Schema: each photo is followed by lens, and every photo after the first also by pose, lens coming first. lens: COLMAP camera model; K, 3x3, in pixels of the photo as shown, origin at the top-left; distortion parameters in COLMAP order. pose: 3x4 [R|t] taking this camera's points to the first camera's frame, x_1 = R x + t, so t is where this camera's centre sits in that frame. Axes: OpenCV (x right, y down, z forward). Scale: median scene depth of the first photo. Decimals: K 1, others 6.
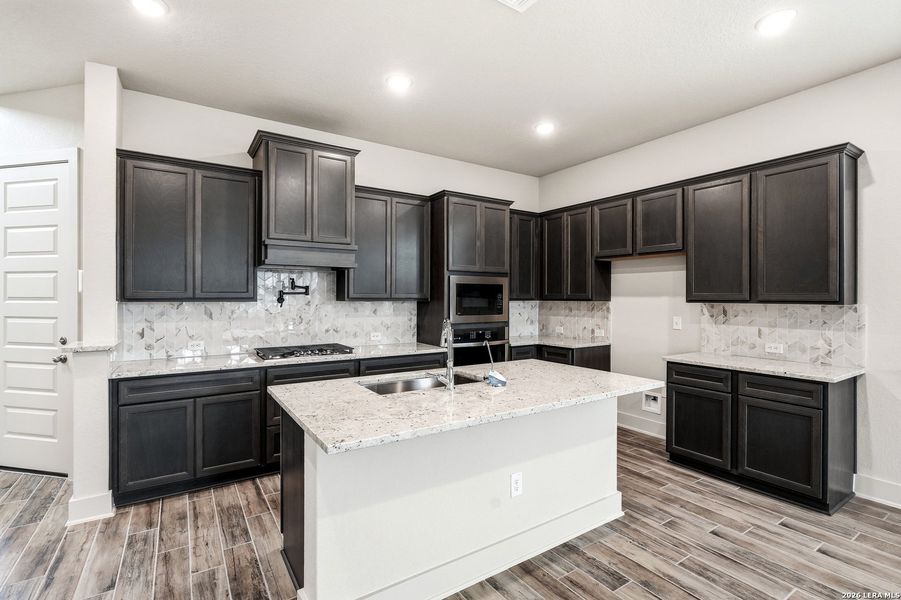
lens RADIAL K [[417.3, 0, 447.9], [0, 417.3, 299.6], [0, 0, 1]] dist [-0.007568, 0.001635]
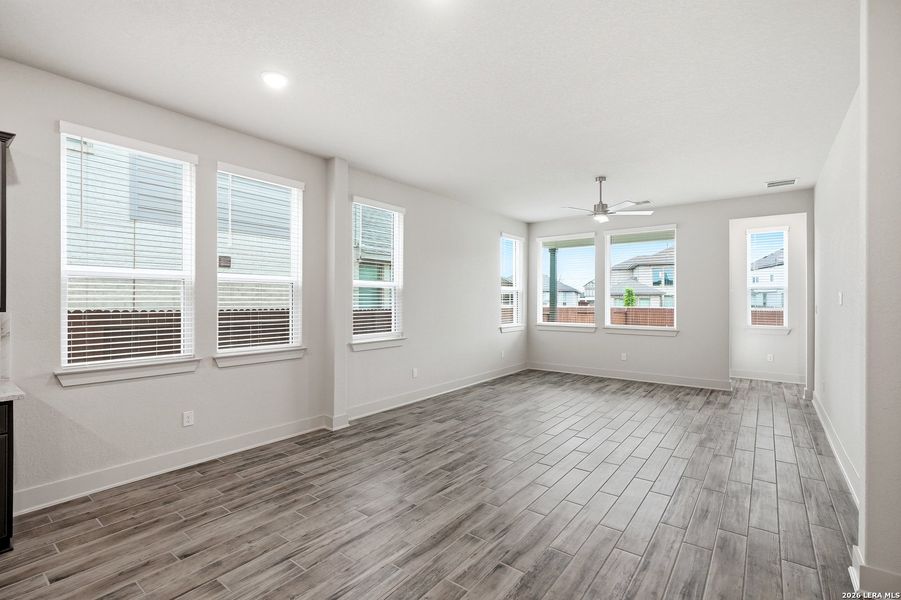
lens RADIAL K [[411.4, 0, 449.1], [0, 411.4, 298.5], [0, 0, 1]] dist [-0.007322, 0.000963]
pose [[-0.330660, -0.002568, 0.943746, -0.159446], [0.003114, 0.999988, 0.003812, -0.013073], [-0.943745, 0.004199, -0.330648, 0.308302]]
